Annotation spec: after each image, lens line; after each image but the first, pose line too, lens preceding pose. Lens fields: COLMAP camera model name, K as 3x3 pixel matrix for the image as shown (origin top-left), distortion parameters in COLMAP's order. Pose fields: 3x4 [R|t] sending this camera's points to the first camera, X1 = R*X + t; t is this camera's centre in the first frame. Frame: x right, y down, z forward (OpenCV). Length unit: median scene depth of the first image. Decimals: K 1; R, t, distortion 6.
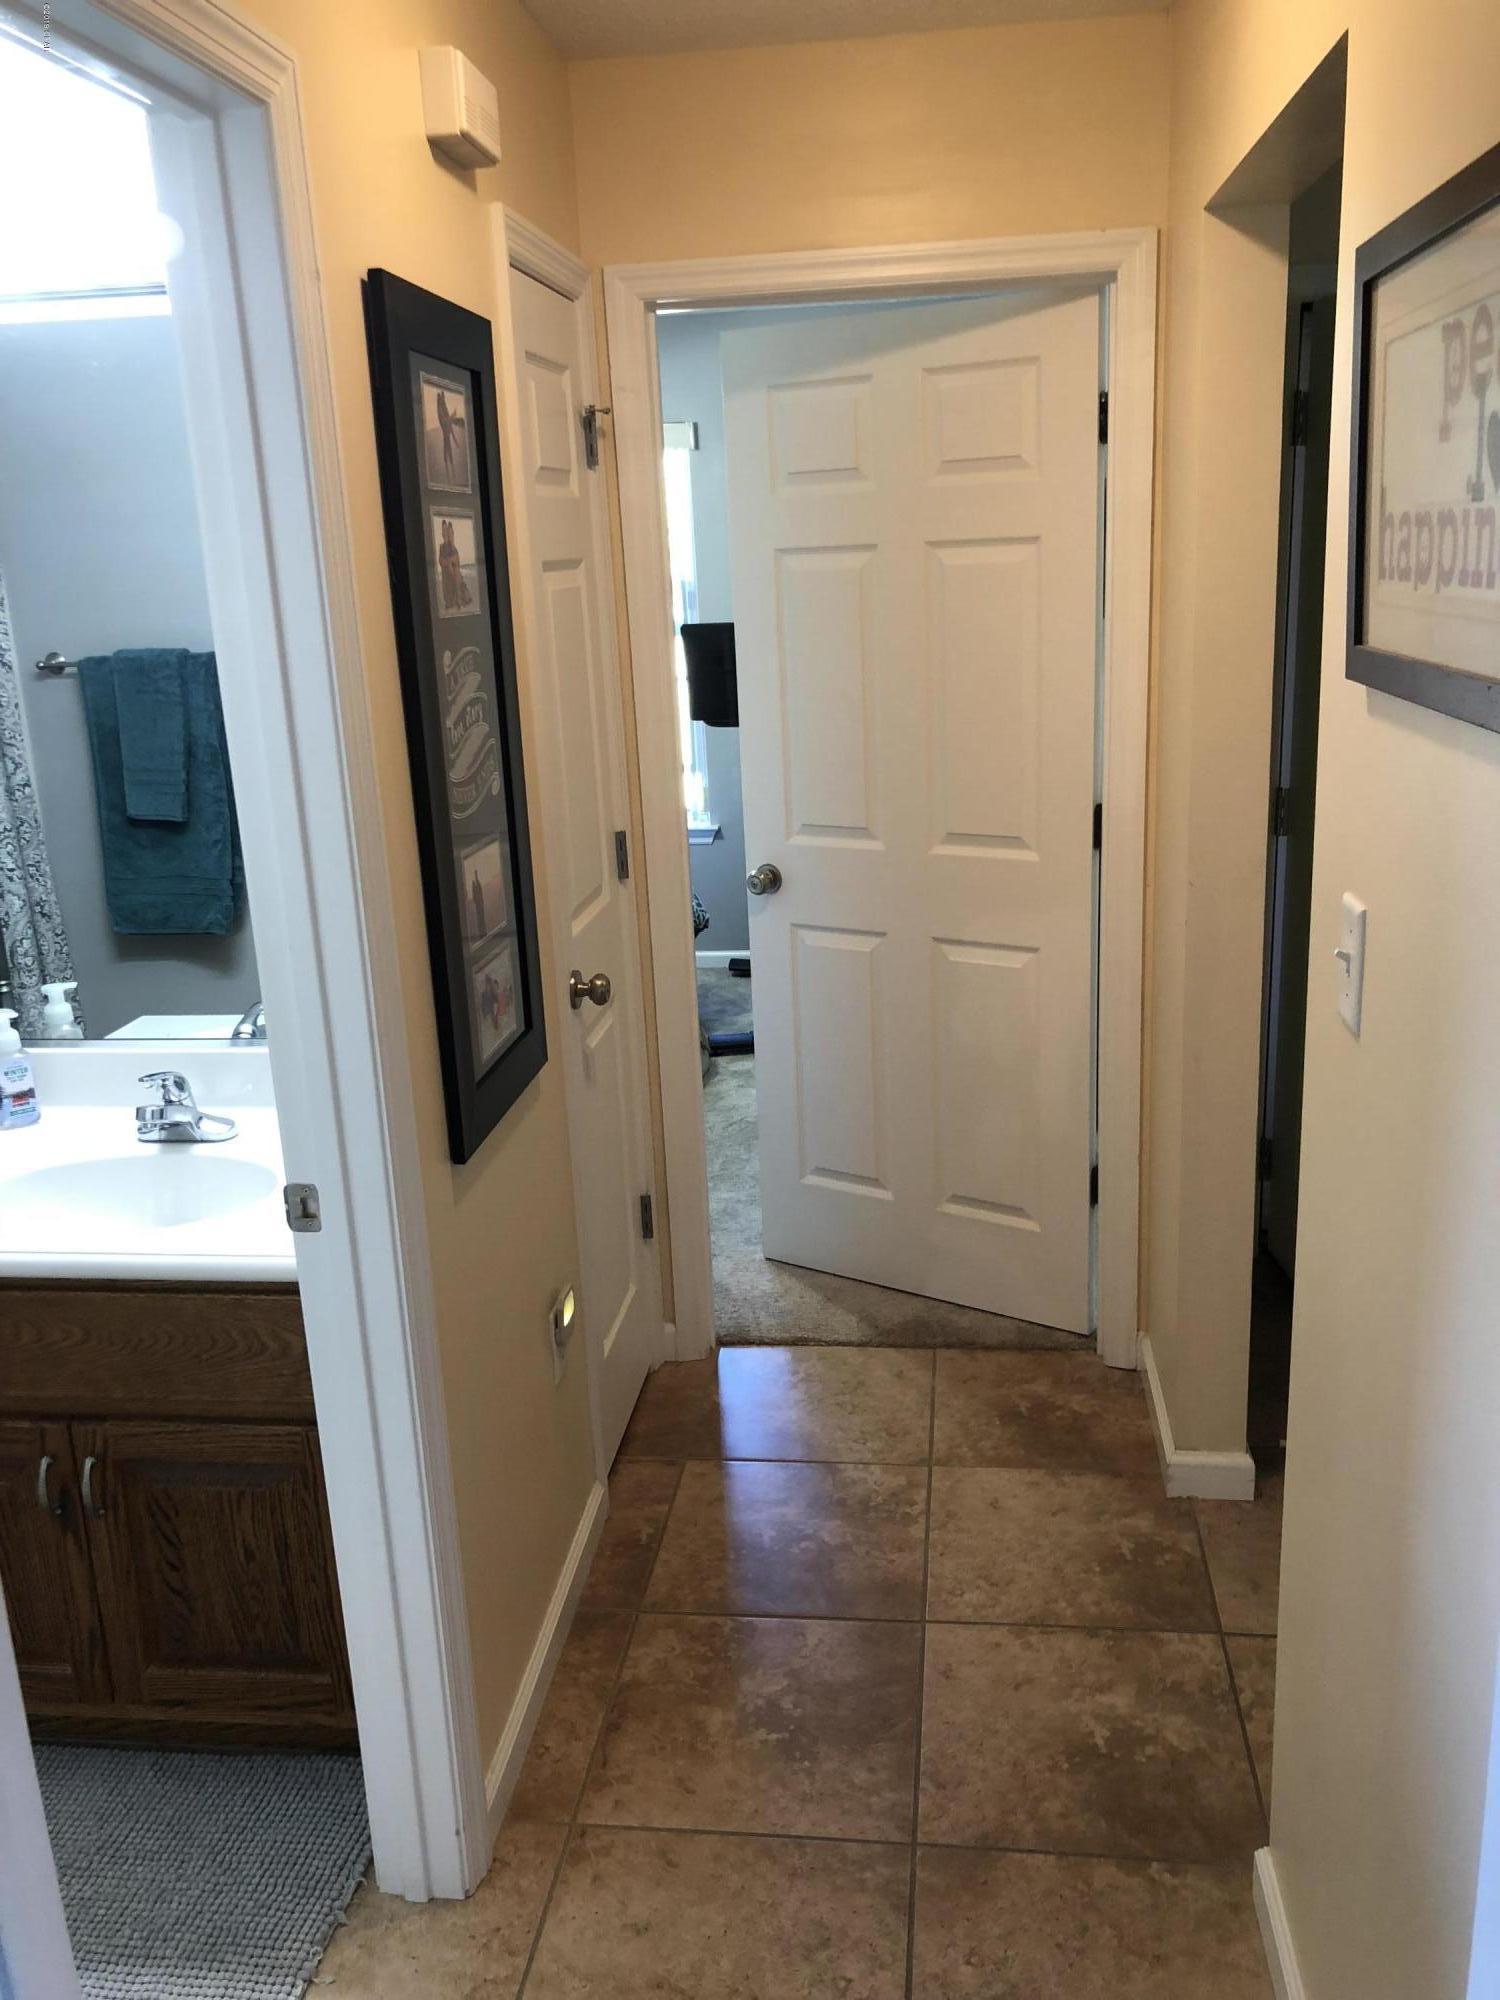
lens RADIAL K [[1634.3, 0, 750.0], [0, 1634.3, 1000.0], [0, 0, 1]] dist [0.000973, 0.005930]
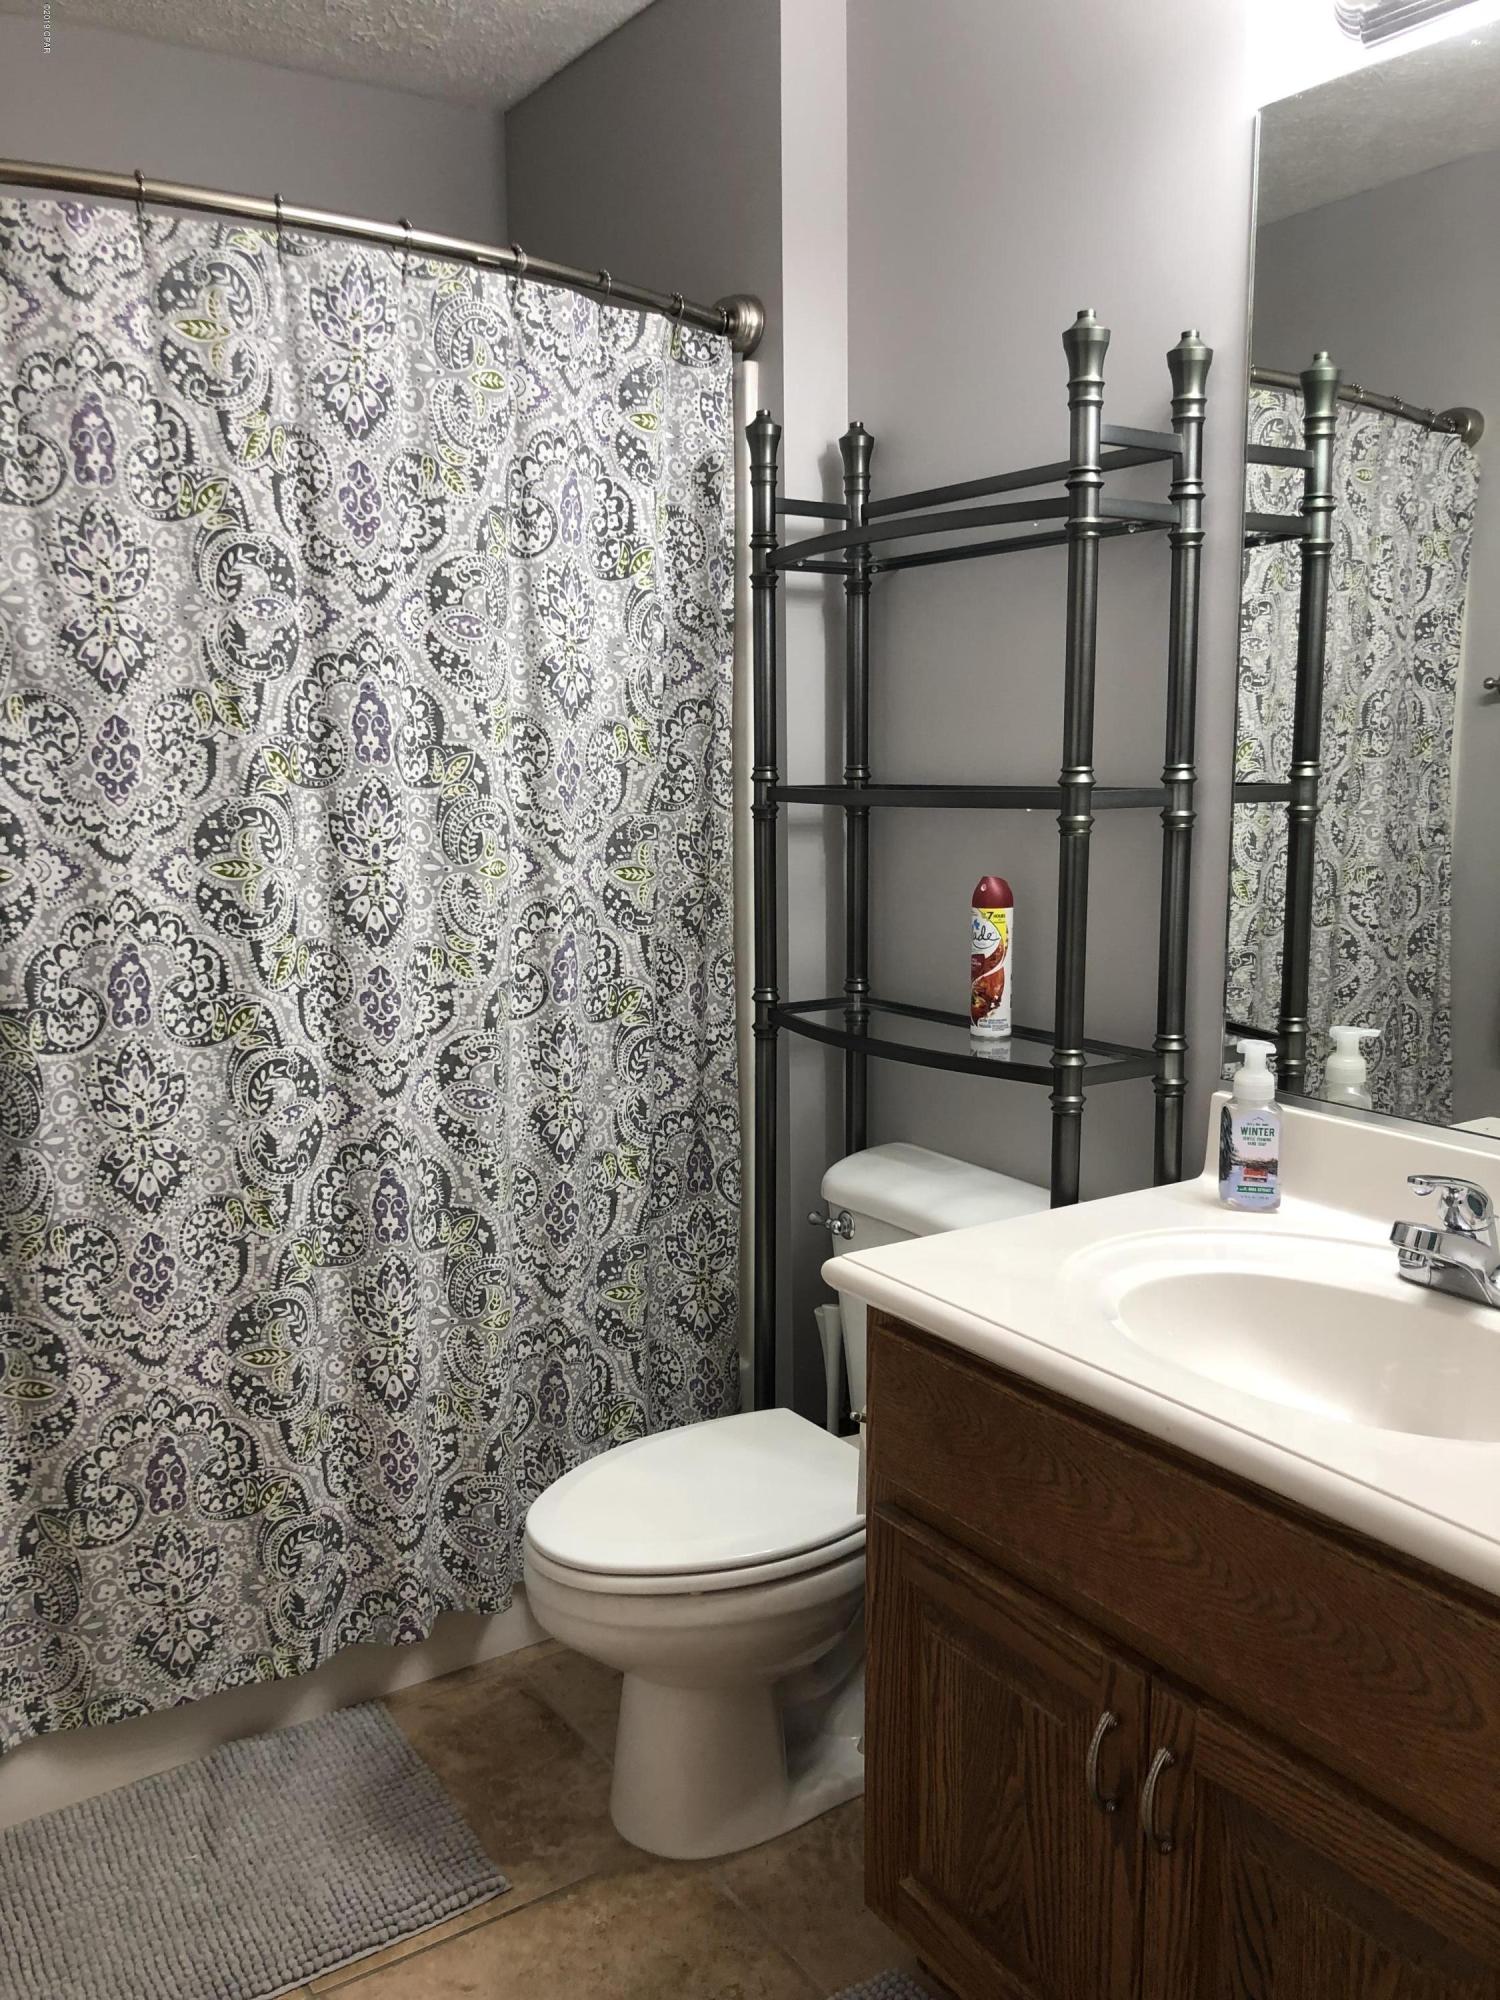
lens RADIAL K [[1634.3, 0, 750.0], [0, 1634.3, 1000.0], [0, 0, 1]] dist [0.000973, 0.005930]
pose [[0.649843, 0.157073, -0.743661, -0.082756], [-0.220781, 0.975236, 0.013057, 0.029164], [0.727296, 0.155701, 0.668429, 0.382442]]
